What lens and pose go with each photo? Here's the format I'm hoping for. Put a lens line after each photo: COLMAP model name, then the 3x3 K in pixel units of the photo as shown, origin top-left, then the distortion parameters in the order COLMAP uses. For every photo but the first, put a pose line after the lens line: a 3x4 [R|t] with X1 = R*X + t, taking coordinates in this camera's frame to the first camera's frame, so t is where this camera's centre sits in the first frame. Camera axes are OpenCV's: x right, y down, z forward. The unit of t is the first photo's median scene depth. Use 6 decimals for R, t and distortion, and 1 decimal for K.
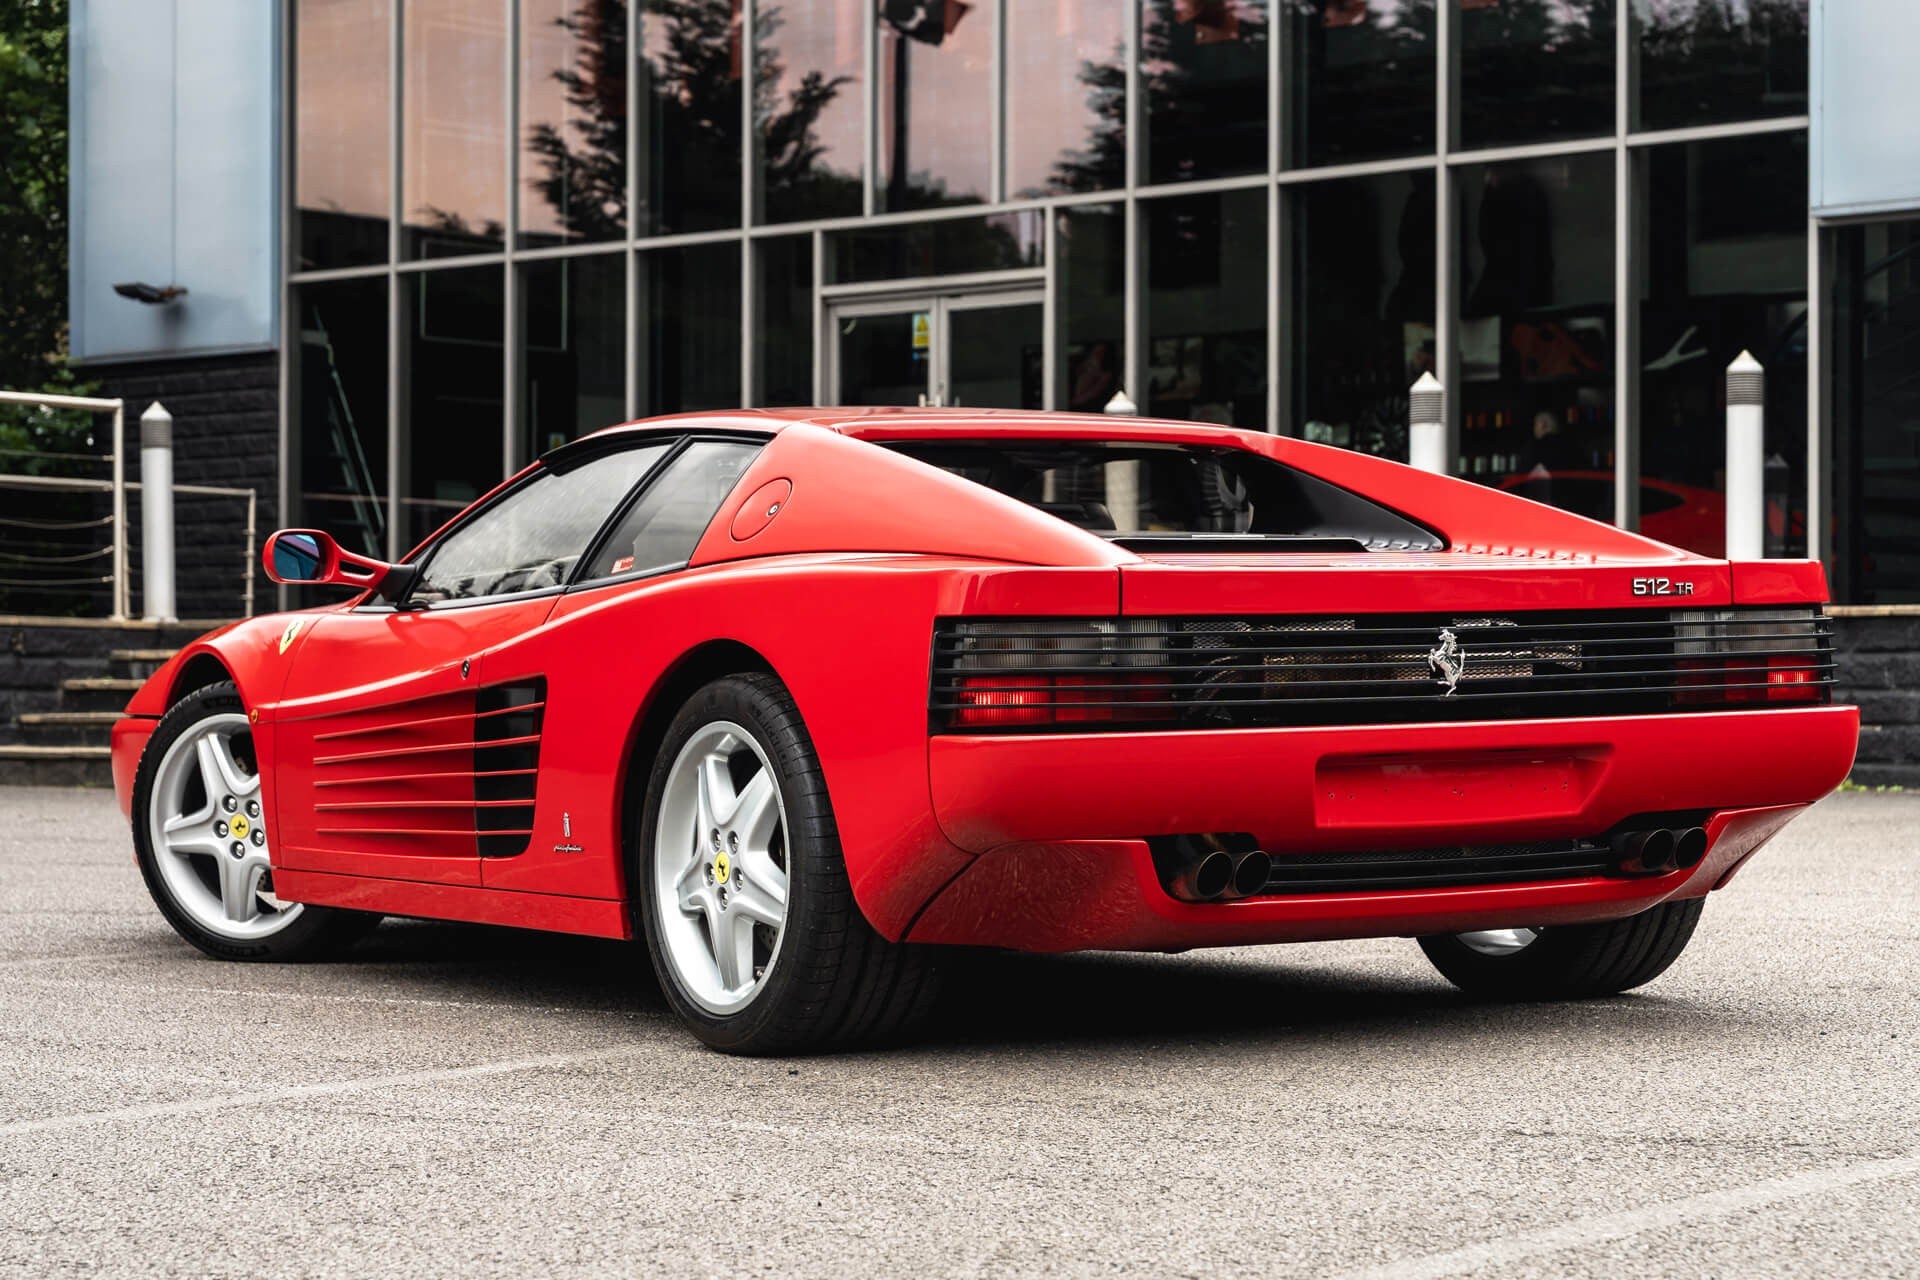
lens RADIAL K [[4350.7, 0, 1091.0], [0, 4350.7, 708.6], [0, 0, 1]] dist [0.071958, -0.733633]
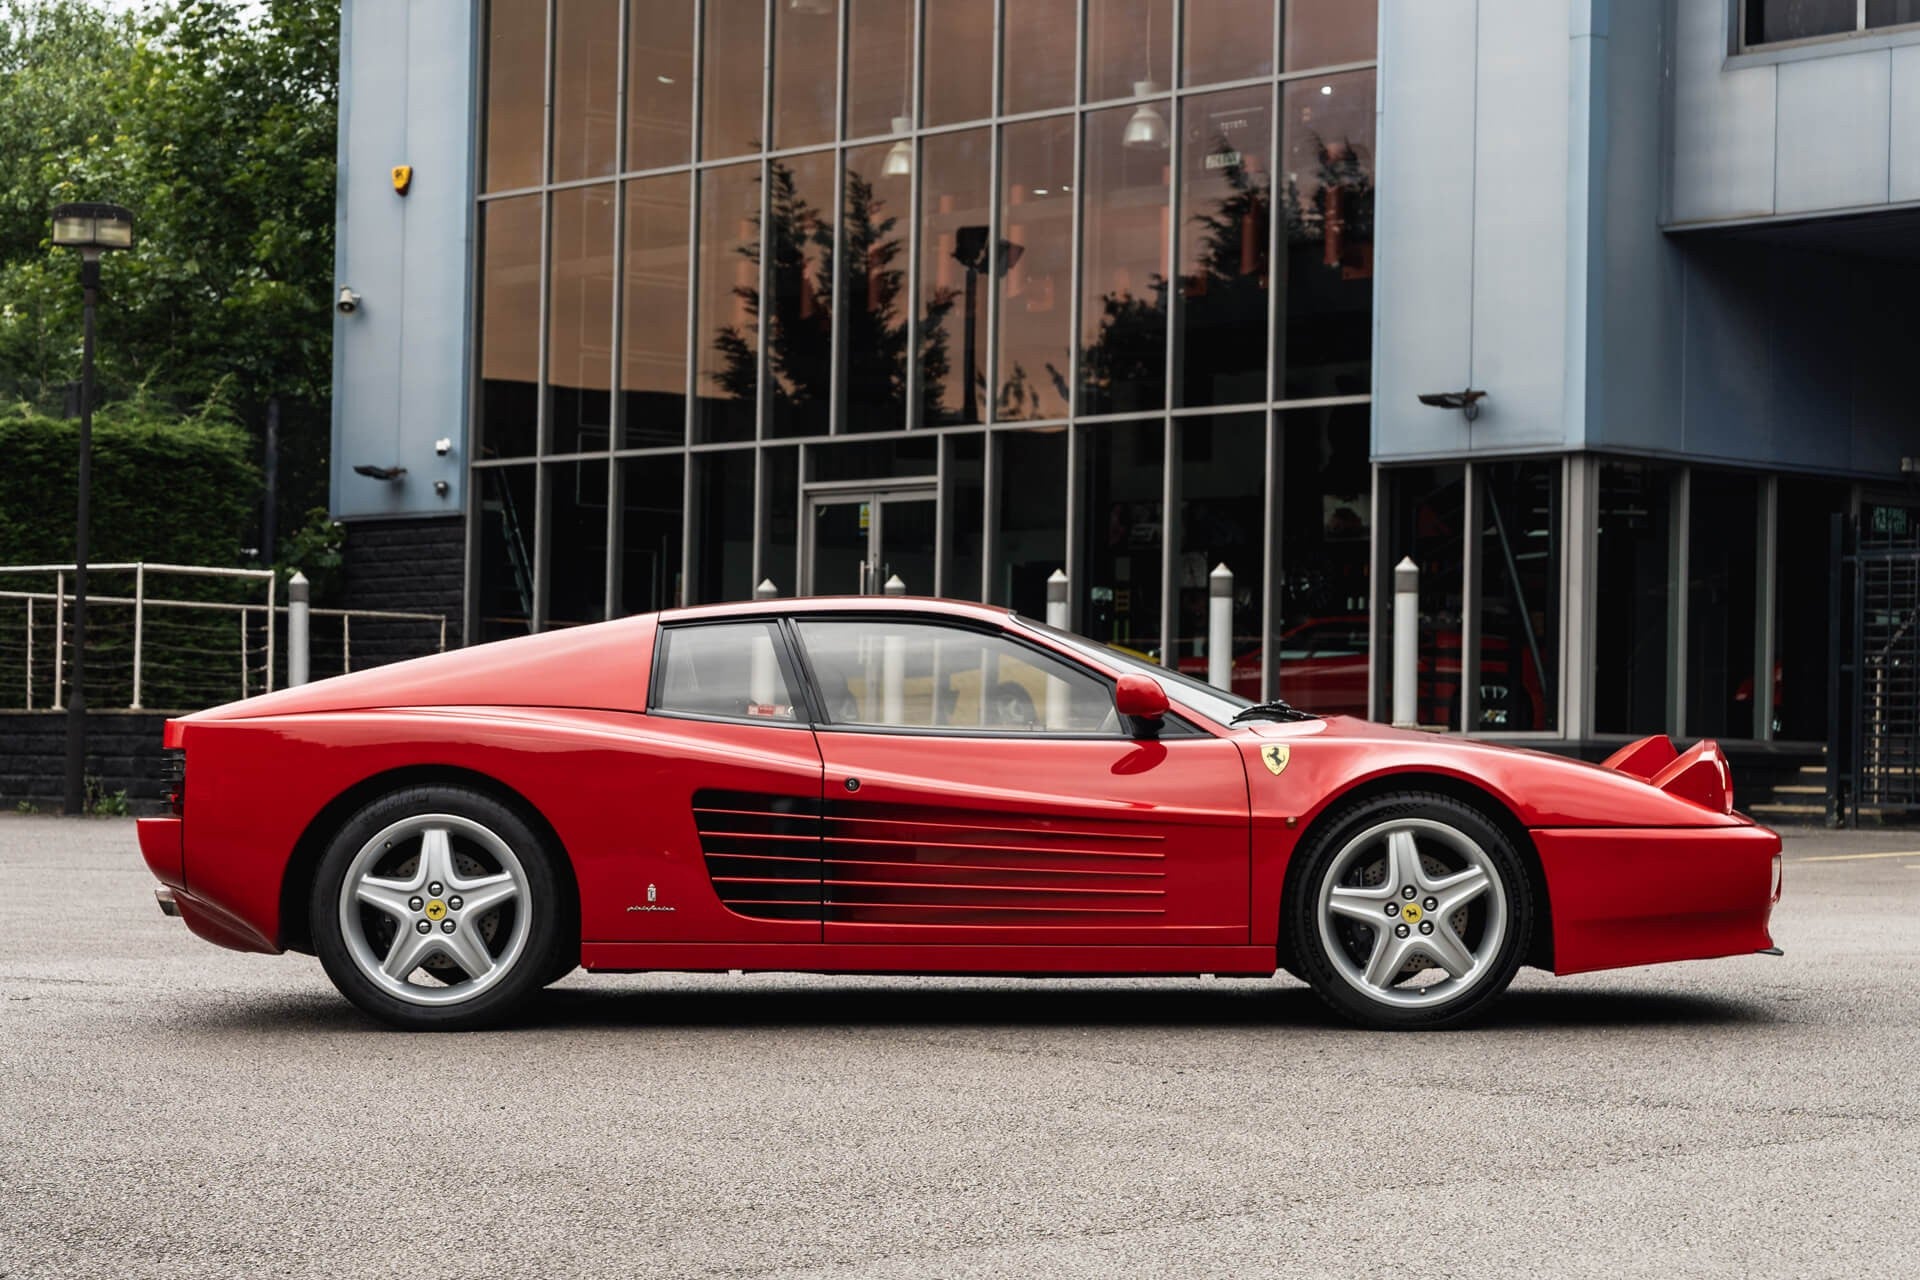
lens RADIAL K [[4350.7, 0, 1091.0], [0, 4350.7, 708.6], [0, 0, 1]] dist [0.071958, -0.733633]
pose [[0.992683, 0.014795, -0.119841, 0.181213], [-0.016769, 0.999740, -0.015476, -0.002143], [0.119581, 0.017372, 0.992672, -0.360588]]
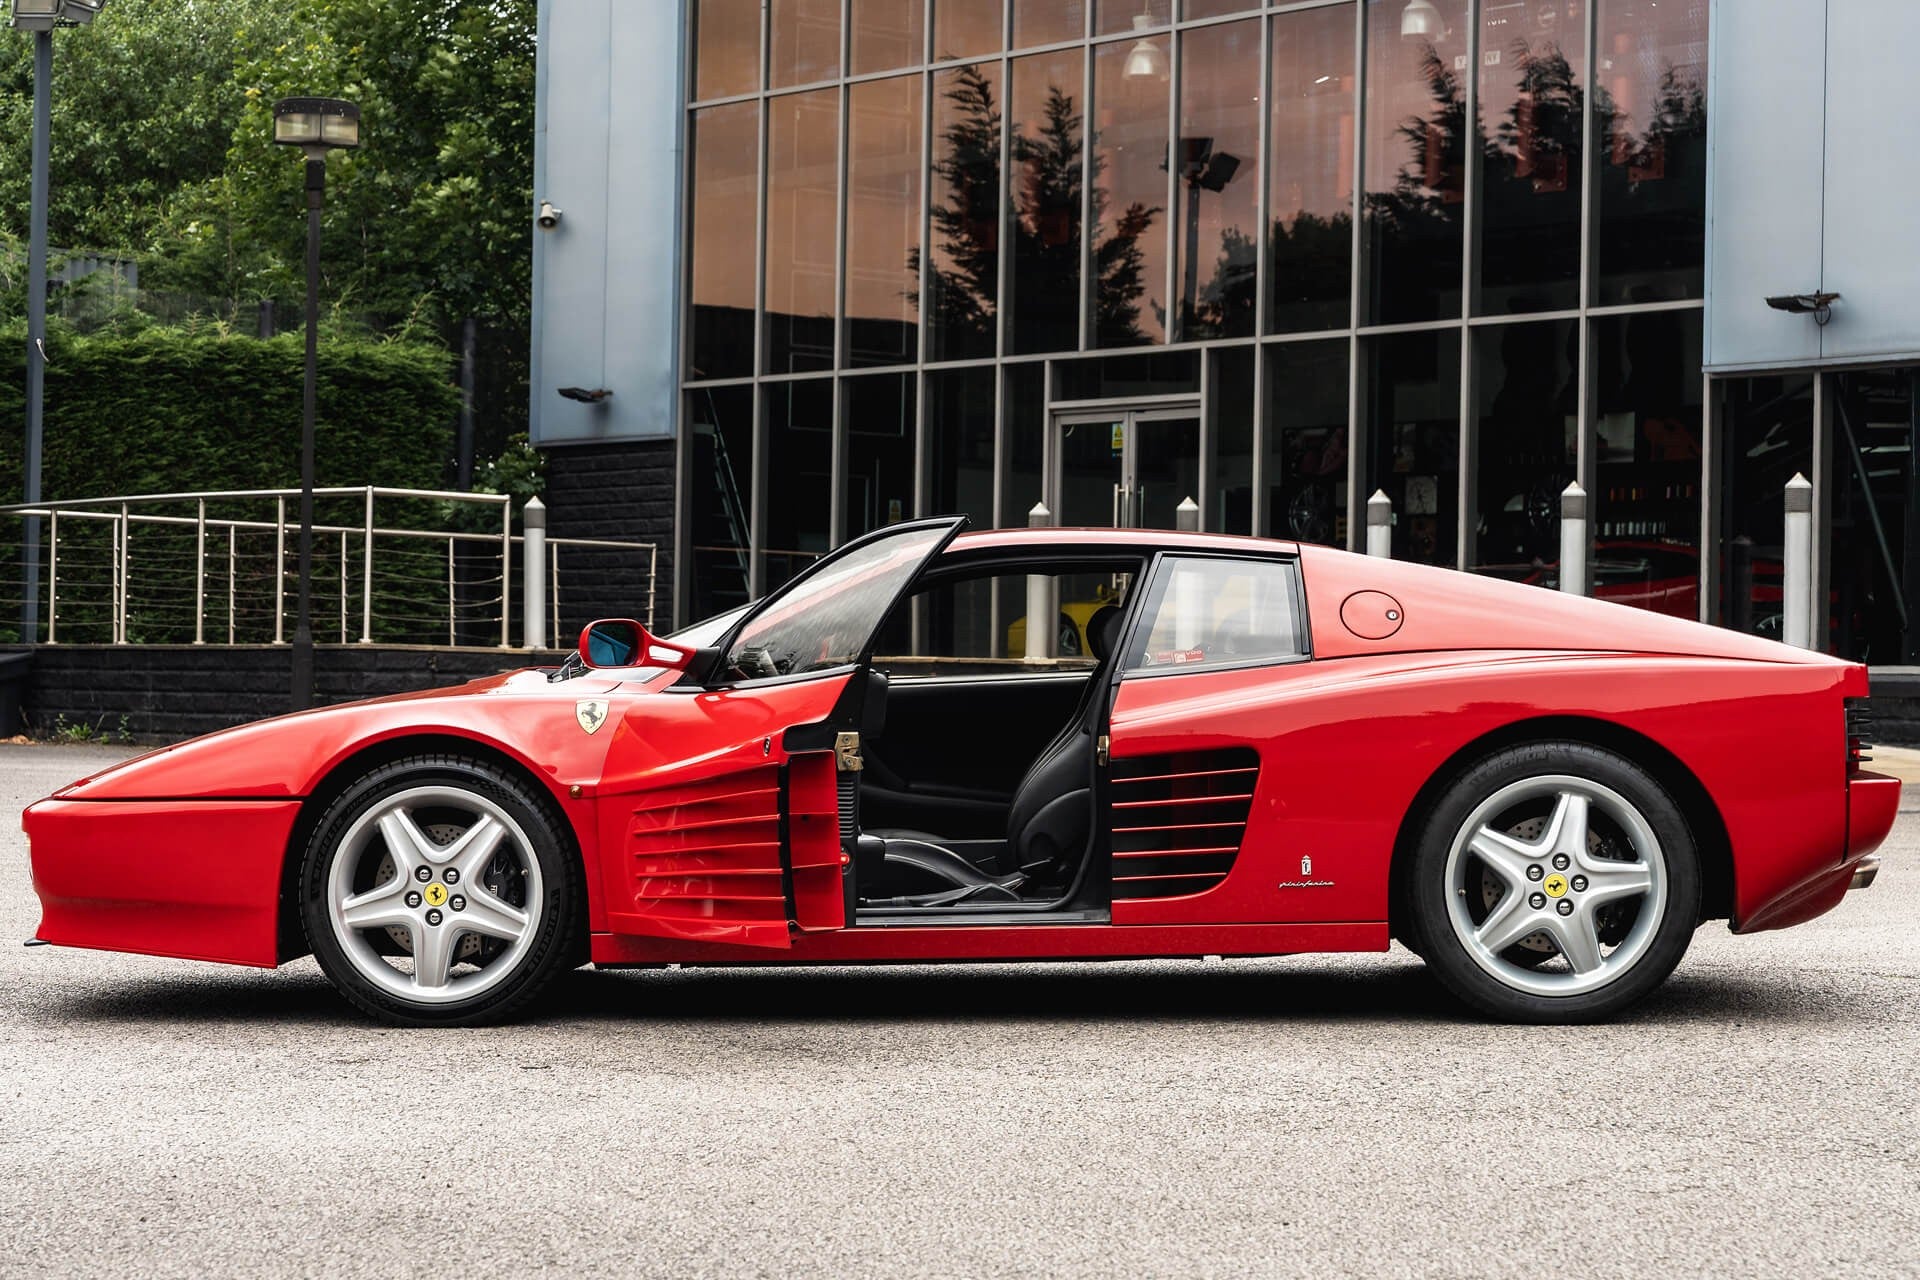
lens RADIAL K [[4168.1, 0, 997.4], [0, 4168.1, 665.9], [0, 0, 1]] dist [0.022710, -0.025024]
pose [[0.987938, 0.014469, -0.154170, 0.108068], [-0.015936, 0.999839, -0.008283, -0.003998], [0.154025, 0.010639, 0.988010, -0.242101]]
